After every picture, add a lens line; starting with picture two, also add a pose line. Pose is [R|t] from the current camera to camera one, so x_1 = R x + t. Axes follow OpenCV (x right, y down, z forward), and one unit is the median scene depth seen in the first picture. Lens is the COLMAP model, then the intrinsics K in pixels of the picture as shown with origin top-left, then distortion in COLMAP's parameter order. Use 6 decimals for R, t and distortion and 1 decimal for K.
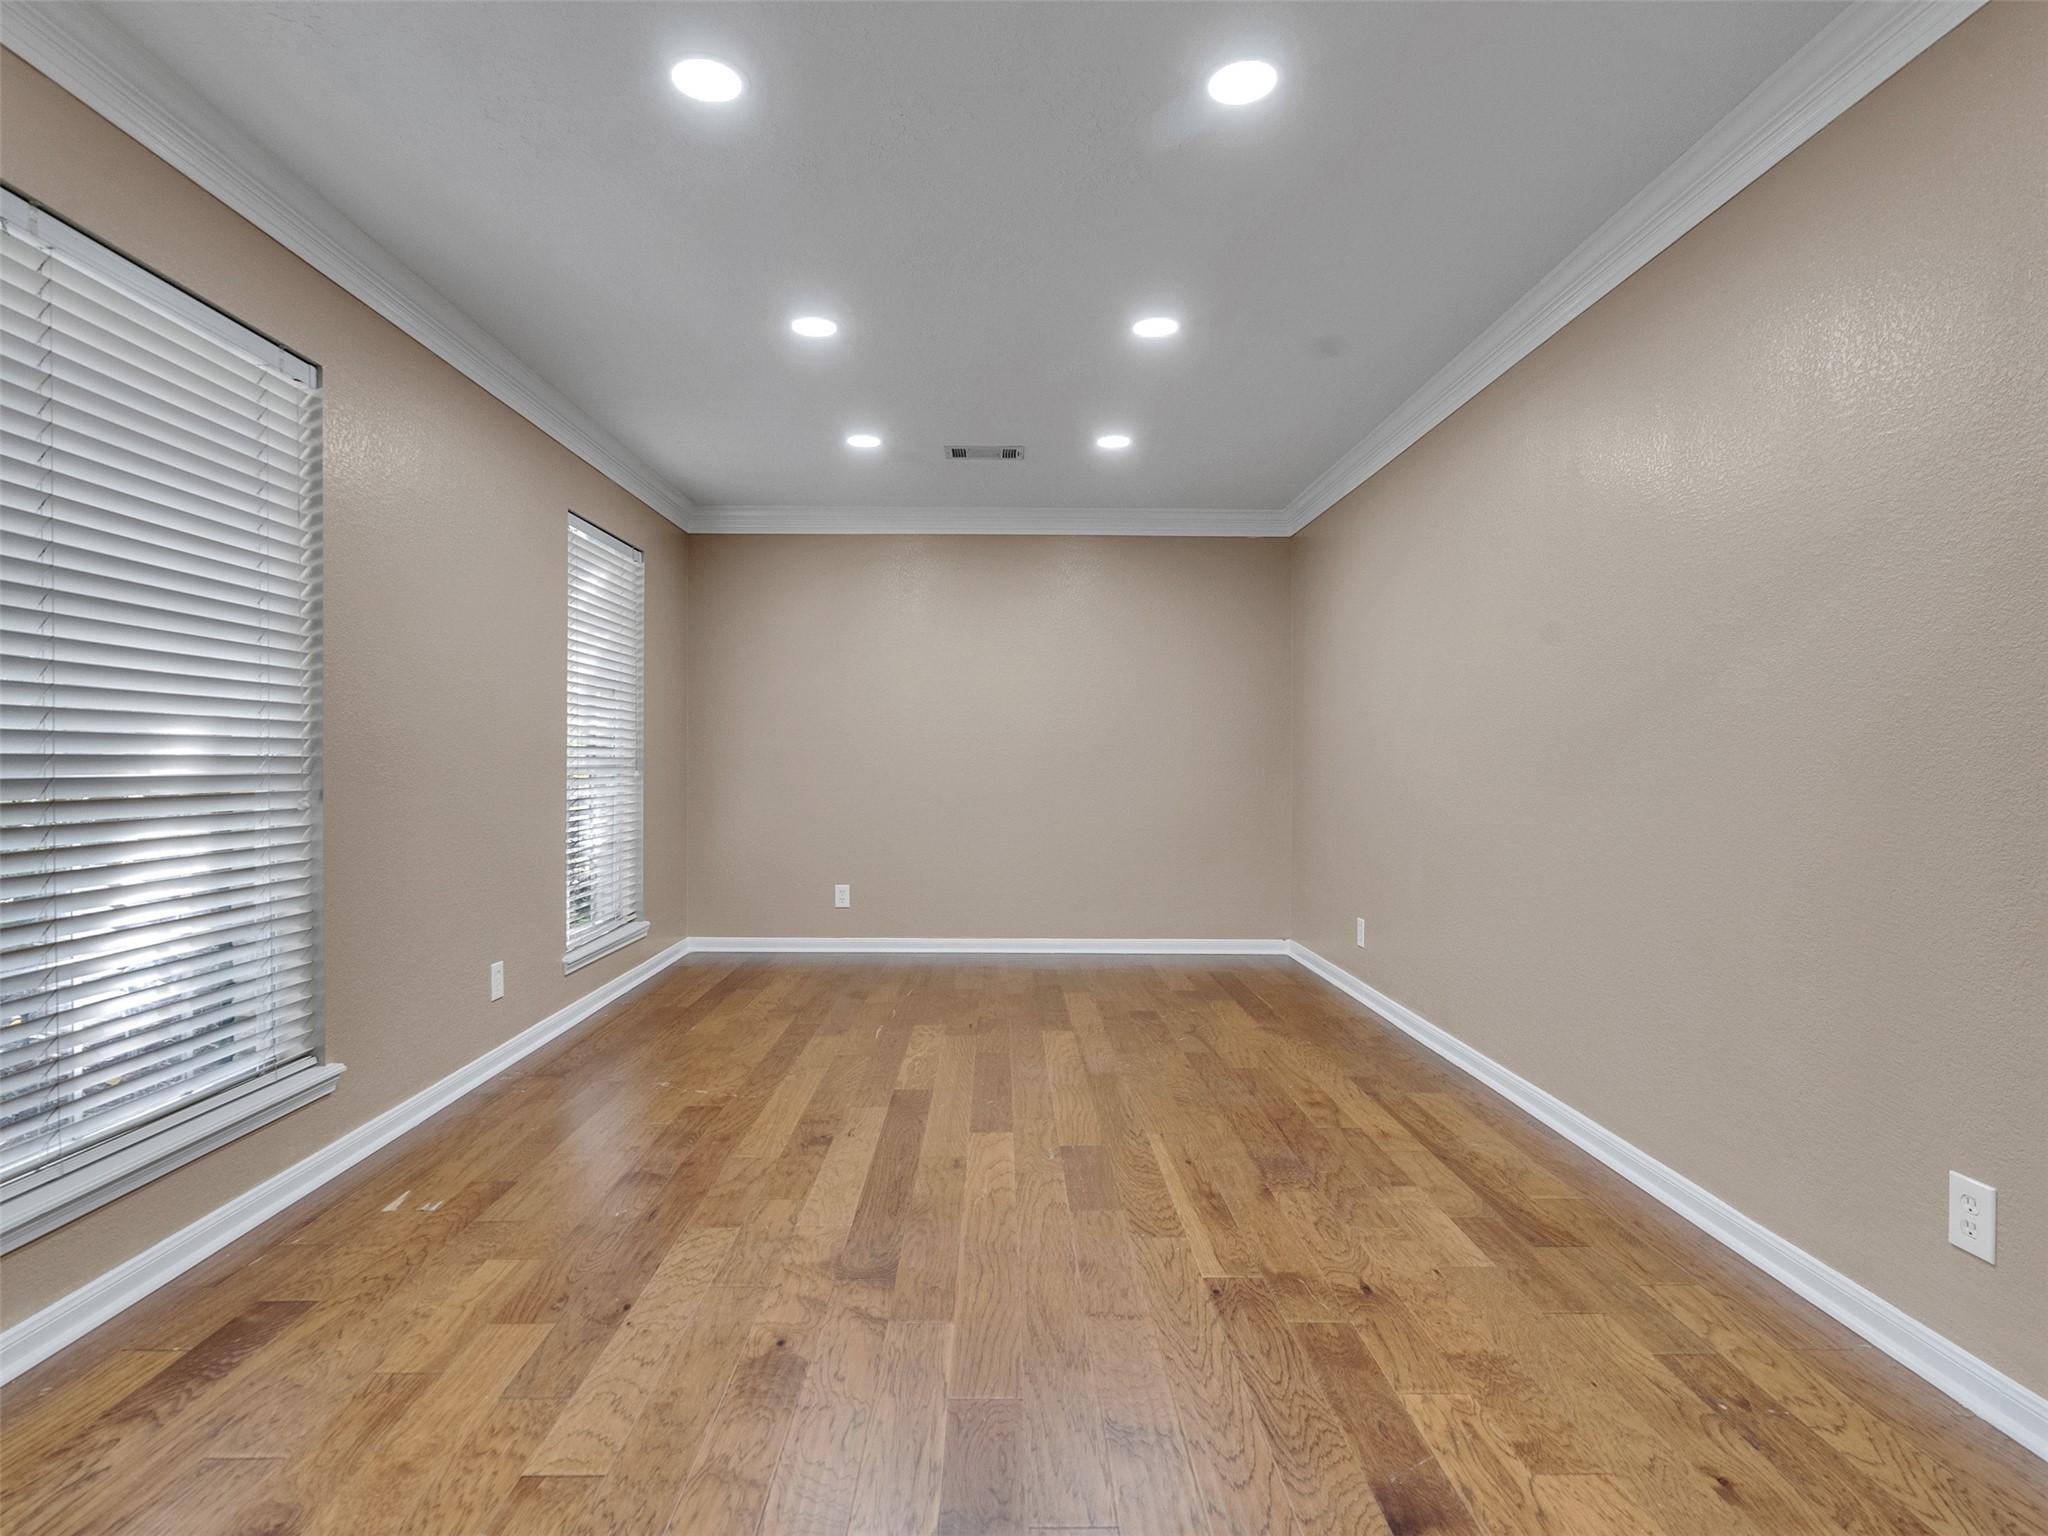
lens RADIAL K [[1035.7, 0, 1023.7], [0, 1035.7, 765.5], [0, 0, 1]] dist [-0.002695, 0.000025]
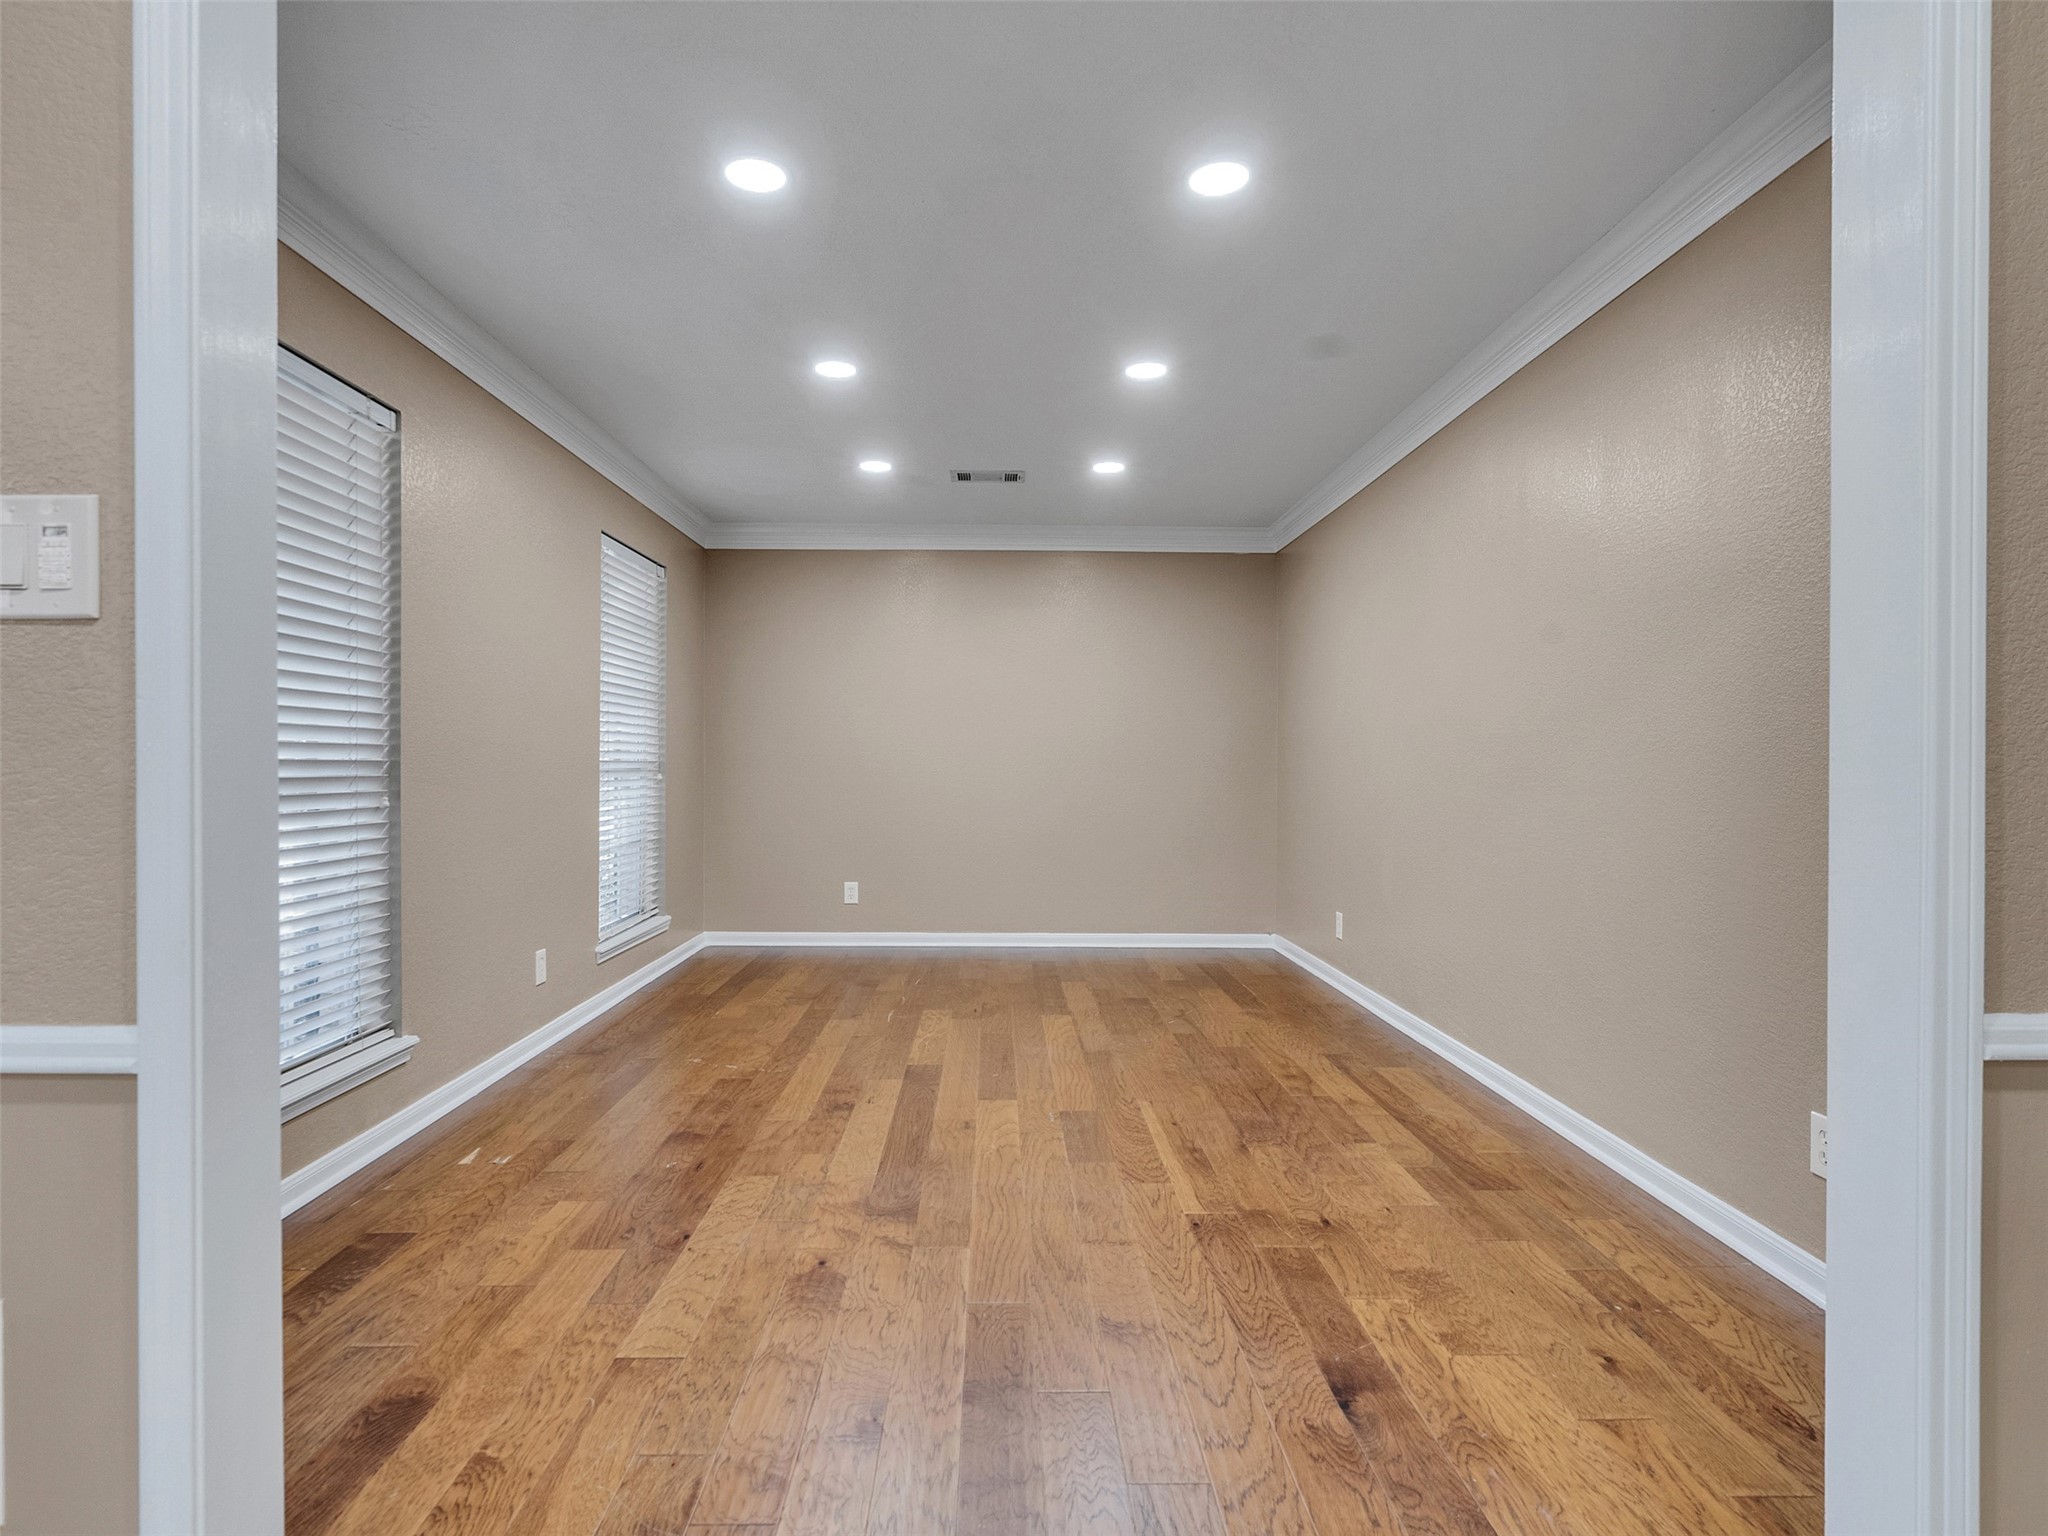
lens RADIAL K [[1035.7, 0, 1023.4], [0, 1035.7, 768.3], [0, 0, 1]] dist [-0.002695, 0.000025]
pose [[0.999992, 0.000814, 0.003995, -0.010099], [-0.000811, 0.999999, -0.000743, 0.000132], [-0.003996, 0.000740, 0.999992, -0.136386]]
